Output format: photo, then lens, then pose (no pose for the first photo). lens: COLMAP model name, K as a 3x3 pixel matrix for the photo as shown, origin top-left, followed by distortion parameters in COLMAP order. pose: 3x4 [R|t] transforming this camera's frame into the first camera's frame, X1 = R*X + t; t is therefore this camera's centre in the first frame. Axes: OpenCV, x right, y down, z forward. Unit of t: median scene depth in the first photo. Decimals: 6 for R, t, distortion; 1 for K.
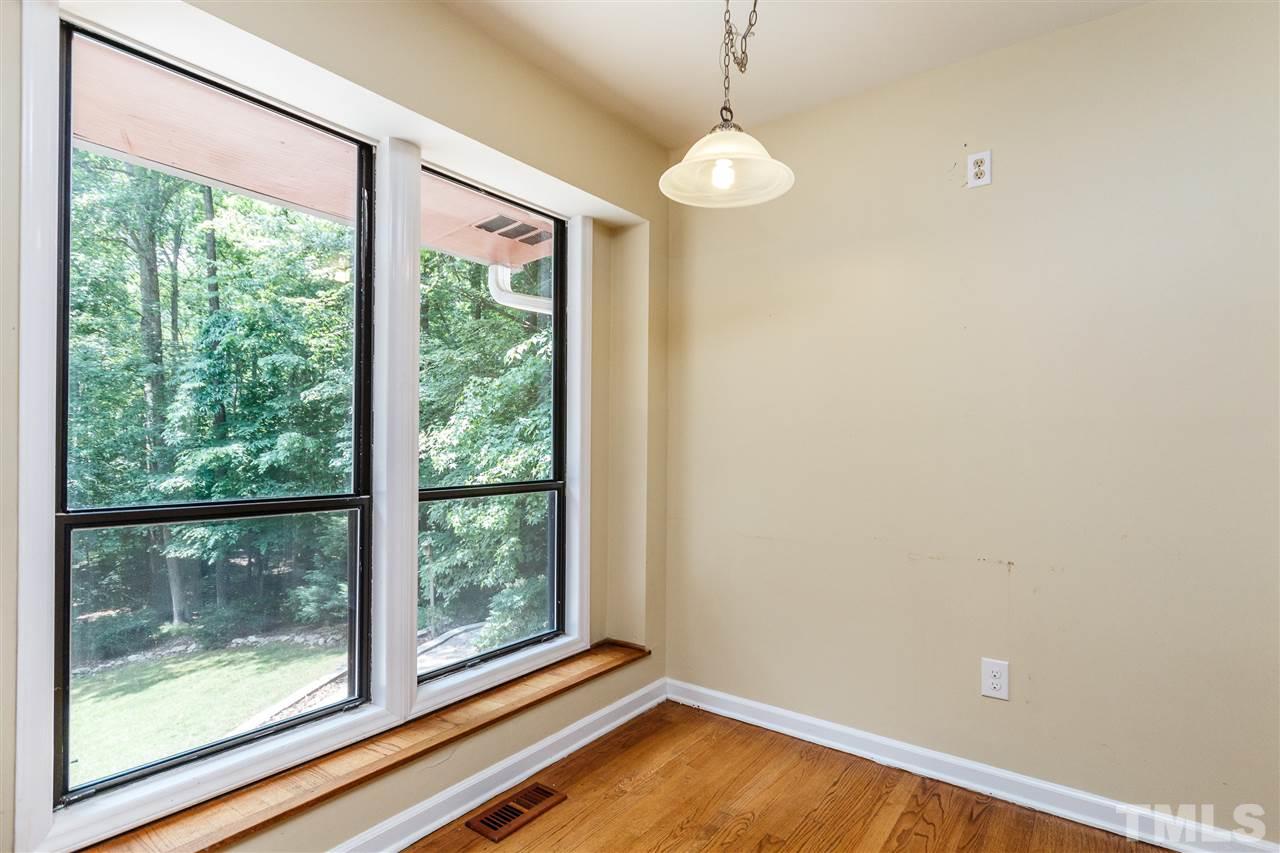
lens RADIAL K [[644.5, 0, 642.5], [0, 644.5, 436.6], [0, 0, 1]] dist [0.005351, -0.002368]
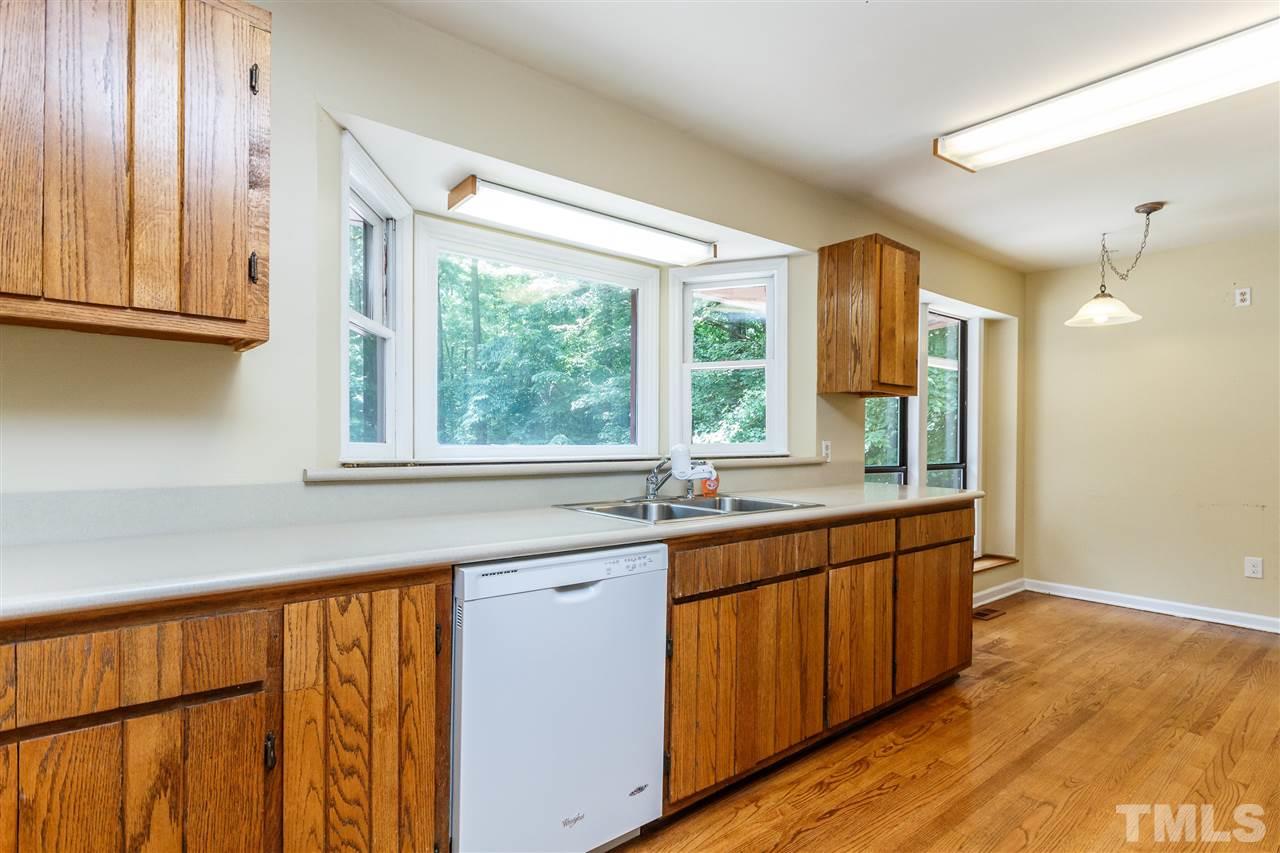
lens RADIAL K [[644.5, 0, 639.0], [0, 644.5, 438.1], [0, 0, 1]] dist [0.005351, -0.002368]
pose [[0.969541, -0.002512, -0.244915, -0.569980], [0.003165, 0.999992, 0.002273, -0.010838], [0.244908, -0.002979, 0.969542, -0.989223]]
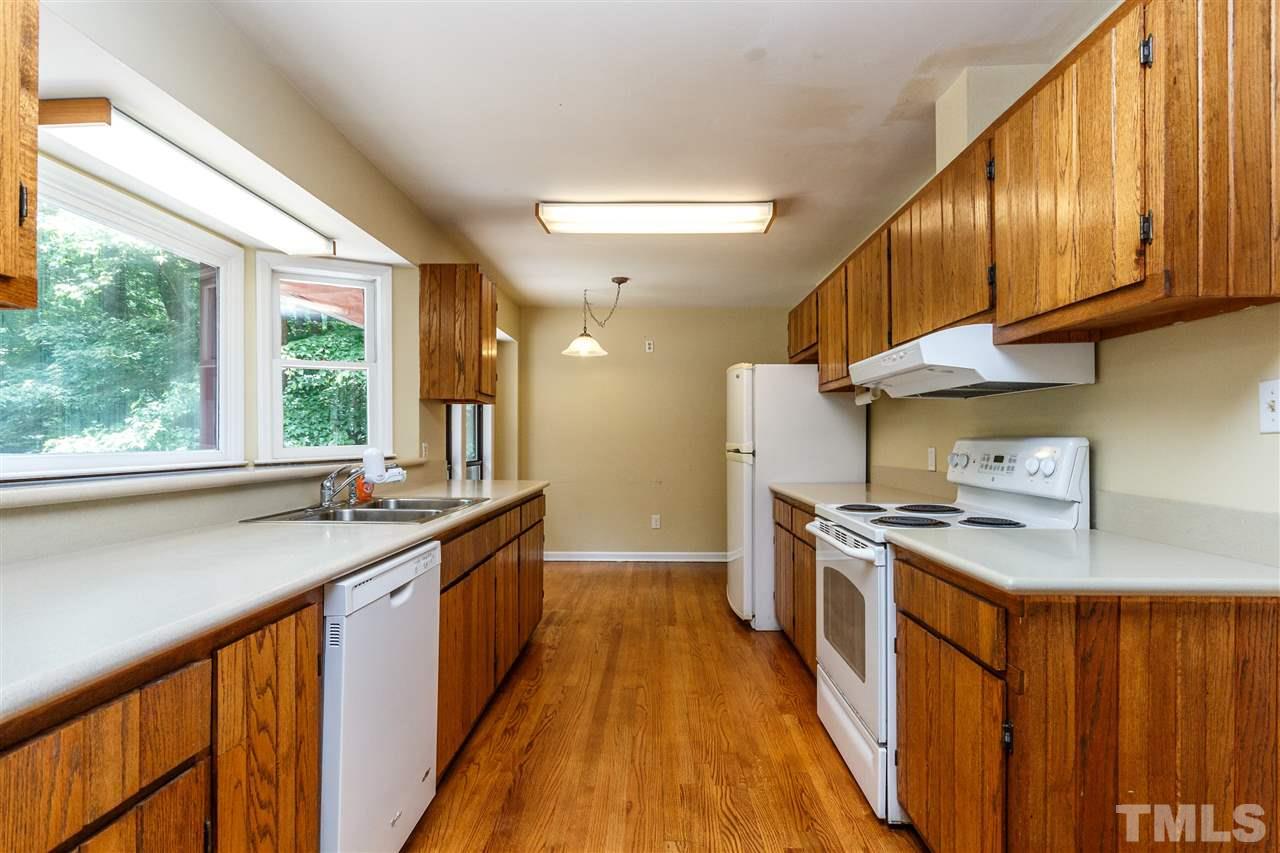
lens RADIAL K [[644.5, 0, 639.2], [0, 644.5, 436.3], [0, 0, 1]] dist [0.005351, -0.002368]
pose [[0.821062, -0.005329, 0.570814, -0.914466], [0.004305, 0.999986, 0.003144, -0.017384], [-0.570822, -0.000124, 0.821074, -1.053233]]
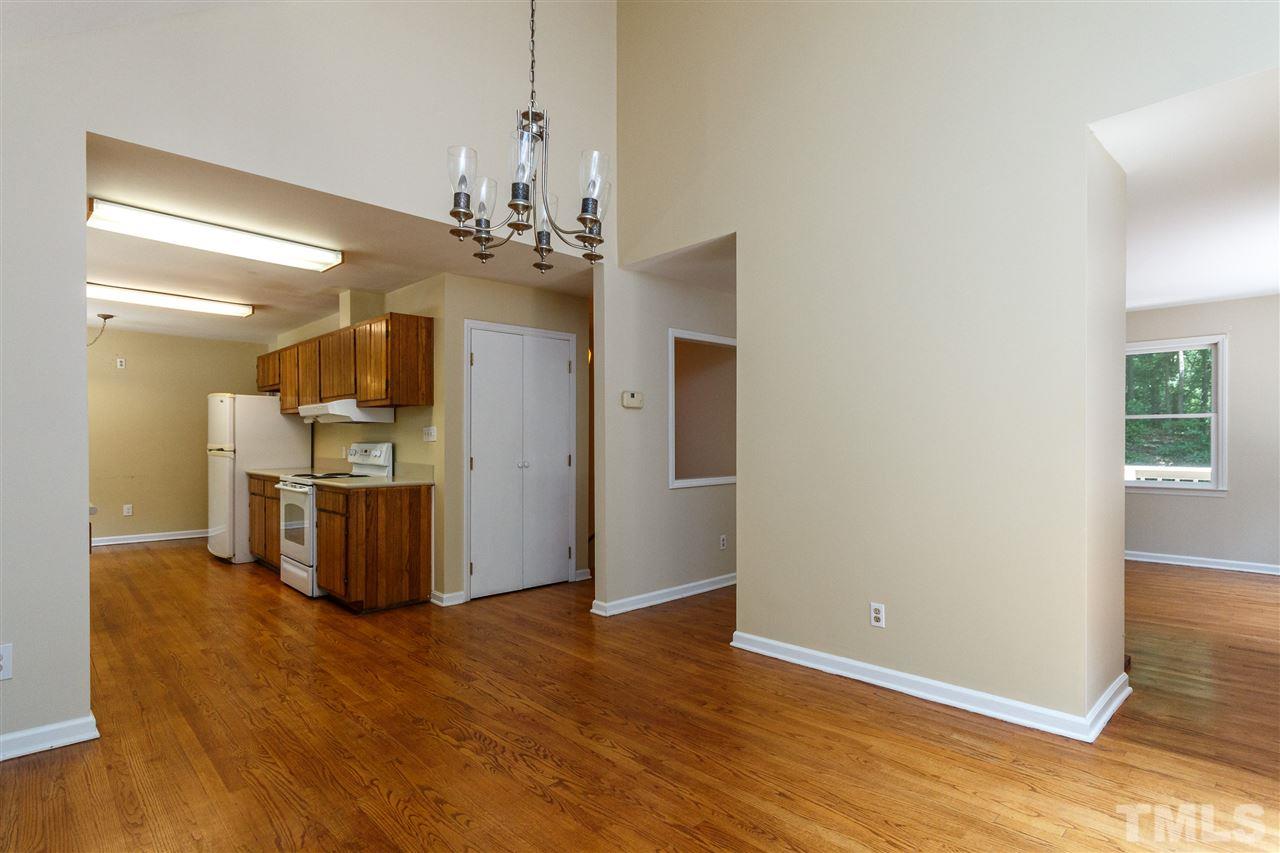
lens RADIAL K [[644.5, 0, 640.6], [0, 644.5, 437.4], [0, 0, 1]] dist [0.005351, -0.002368]
pose [[0.171664, -0.006433, 0.985134, -1.880621], [-0.003142, 0.999970, 0.007078, -0.043000], [-0.985150, -0.004310, 0.171639, -1.818788]]
